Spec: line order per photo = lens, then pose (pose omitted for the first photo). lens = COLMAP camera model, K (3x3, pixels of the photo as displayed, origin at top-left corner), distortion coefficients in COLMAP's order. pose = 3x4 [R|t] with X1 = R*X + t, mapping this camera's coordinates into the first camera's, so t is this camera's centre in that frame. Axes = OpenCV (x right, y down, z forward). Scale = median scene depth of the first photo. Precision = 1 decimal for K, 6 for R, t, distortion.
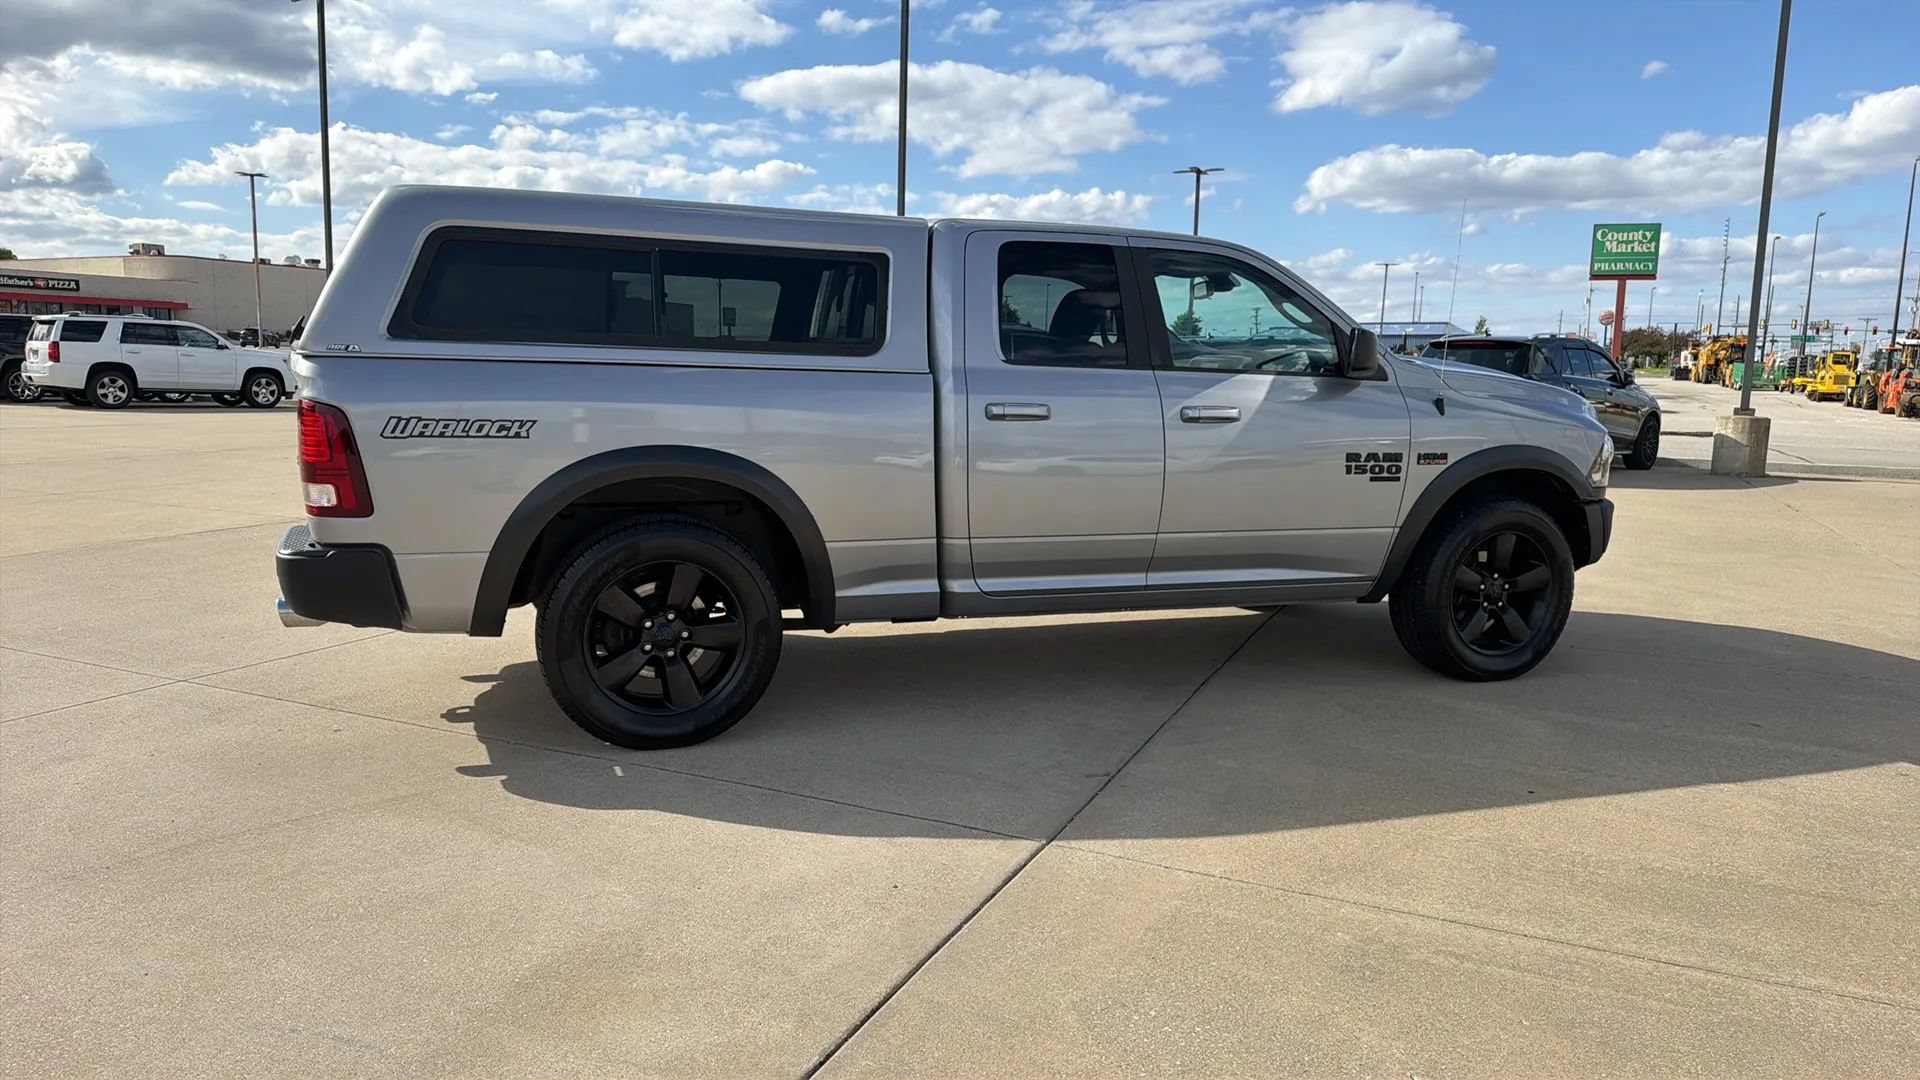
lens RADIAL K [[1307.7, 0, 925.3], [0, 1307.7, 533.7], [0, 0, 1]] dist [0.039863, -0.048741]
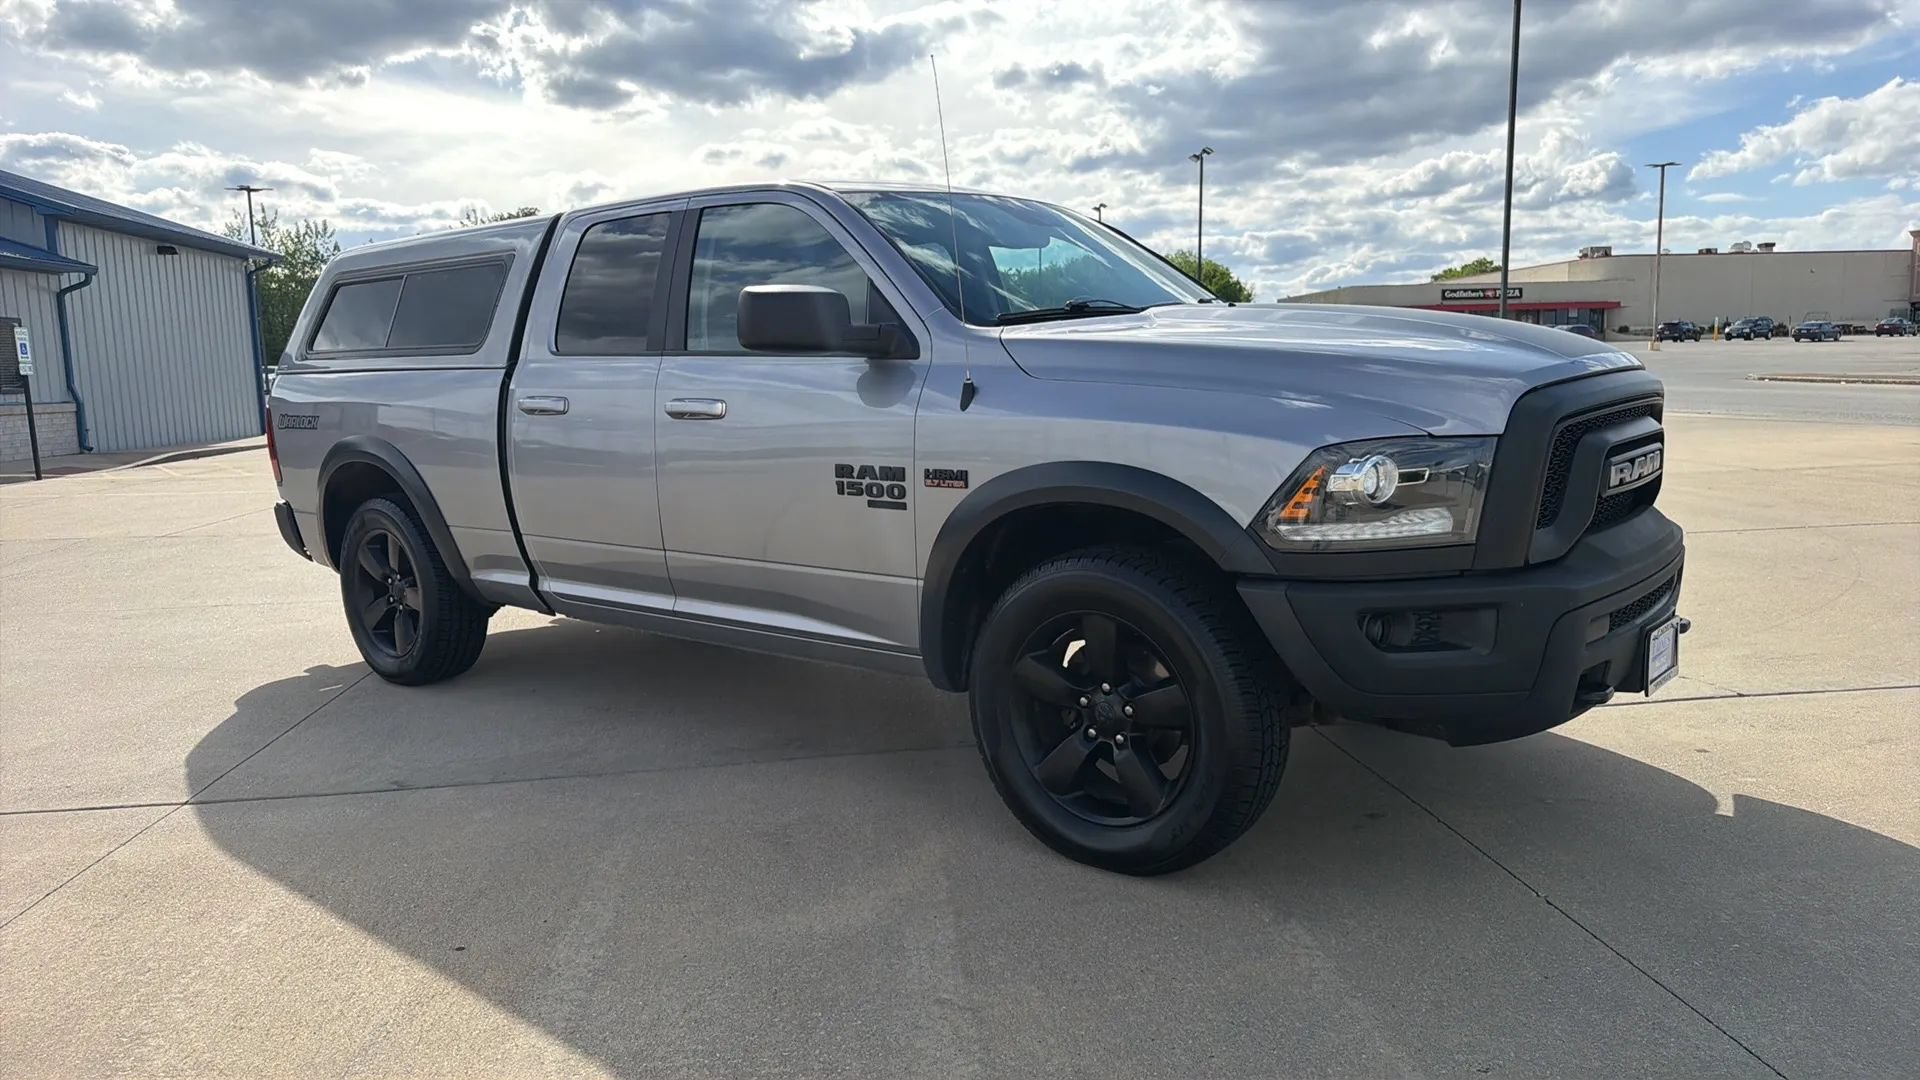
lens RADIAL K [[1301.6, 0, 930.5], [0, 1301.6, 548.5], [0, 0, 1]] dist [0.041829, -0.042303]
pose [[0.501889, 0.086949, -0.860550, 0.905985], [-0.075082, 0.995558, 0.056801, -0.057258], [0.861667, 0.036104, 0.506188, 0.663969]]
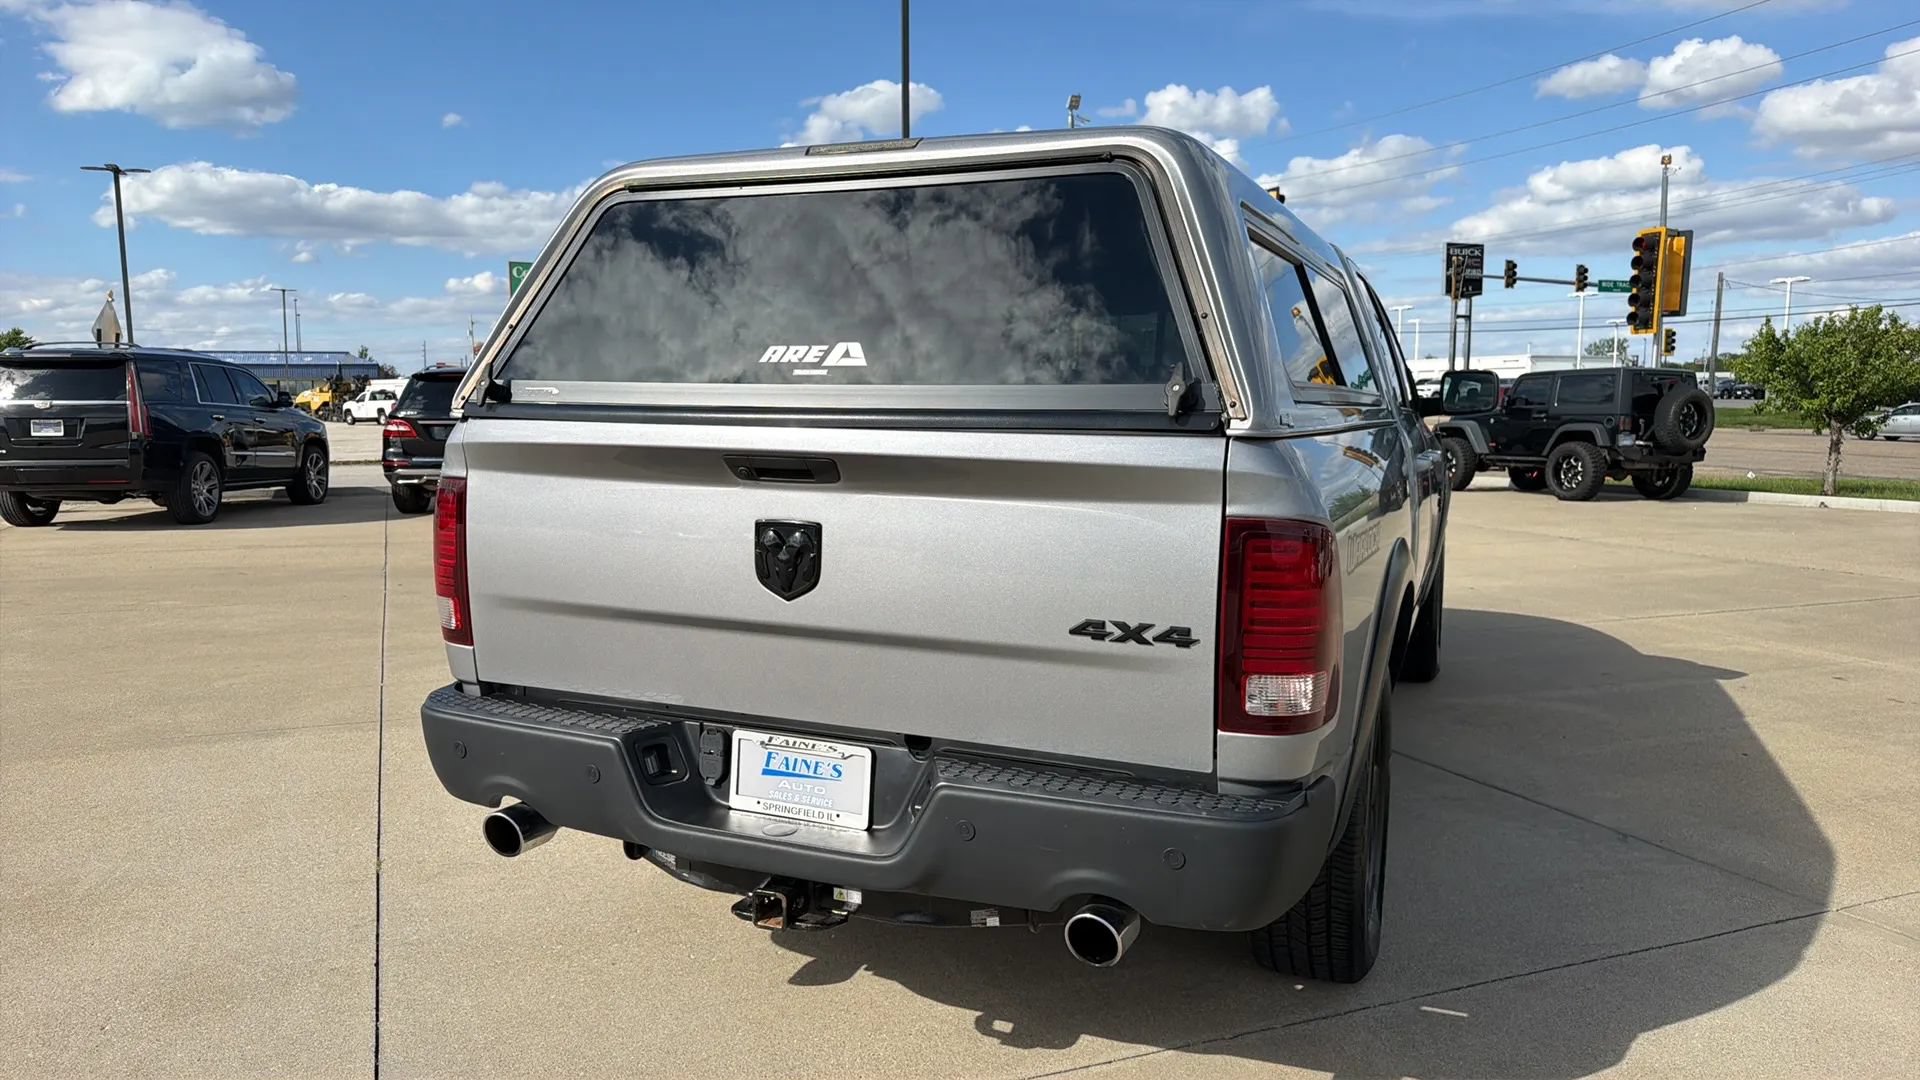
lens RADIAL K [[1299.7, 0, 919.1], [0, 1299.7, 531.6], [0, 0, 1]] dist [0.040739, -0.046079]
pose [[0.678127, -0.093671, 0.728951, -0.710095], [0.109987, 0.993609, 0.025363, -0.094427], [-0.726668, 0.062976, 0.684096, 0.555435]]
